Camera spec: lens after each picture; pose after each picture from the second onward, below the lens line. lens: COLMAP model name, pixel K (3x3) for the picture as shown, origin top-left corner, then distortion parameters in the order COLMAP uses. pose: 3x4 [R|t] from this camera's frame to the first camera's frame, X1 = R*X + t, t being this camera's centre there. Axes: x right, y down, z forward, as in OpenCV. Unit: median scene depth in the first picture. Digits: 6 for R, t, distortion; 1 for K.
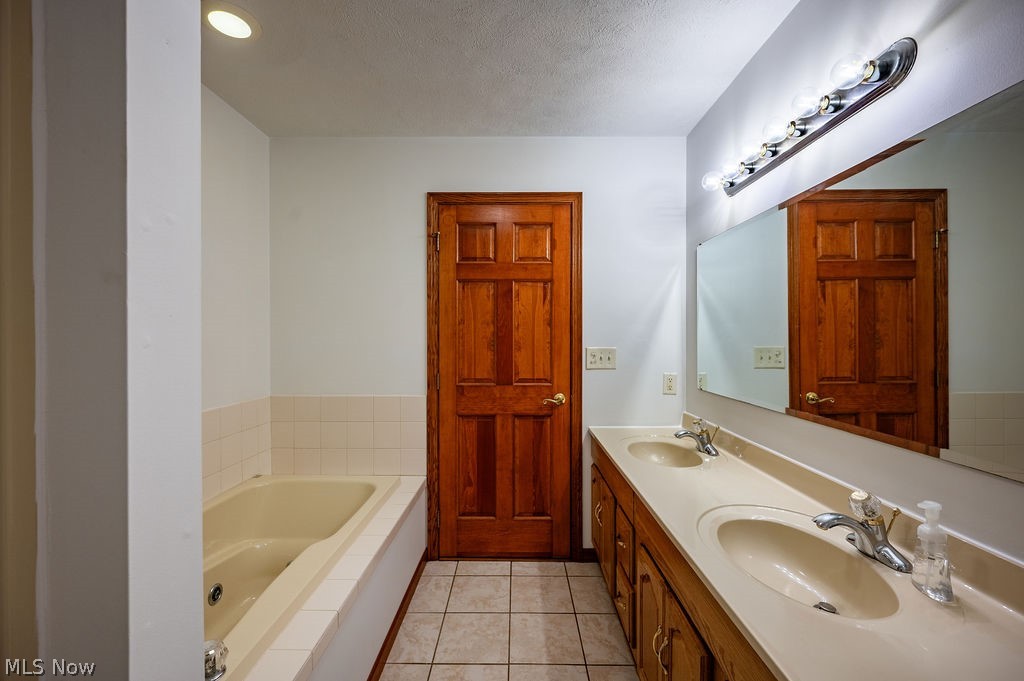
lens RADIAL K [[407.7, 0, 514.8], [0, 407.7, 340.8], [0, 0, 1]] dist [-0.001216, 0.000649]
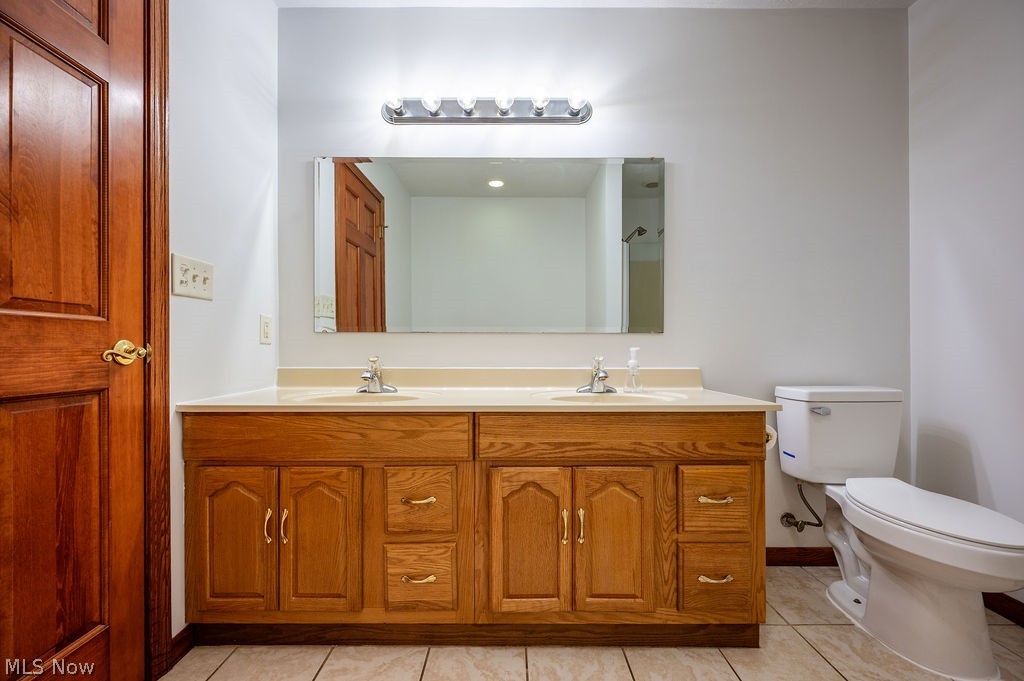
lens RADIAL K [[407.7, 0, 515.5], [0, 407.7, 341.2], [0, 0, 1]] dist [-0.001216, 0.000649]
pose [[0.003662, 0.004465, 0.999983, -0.345112], [-0.000764, 0.999990, -0.004462, 0.132361], [-0.999993, -0.000748, 0.003665, 0.557929]]
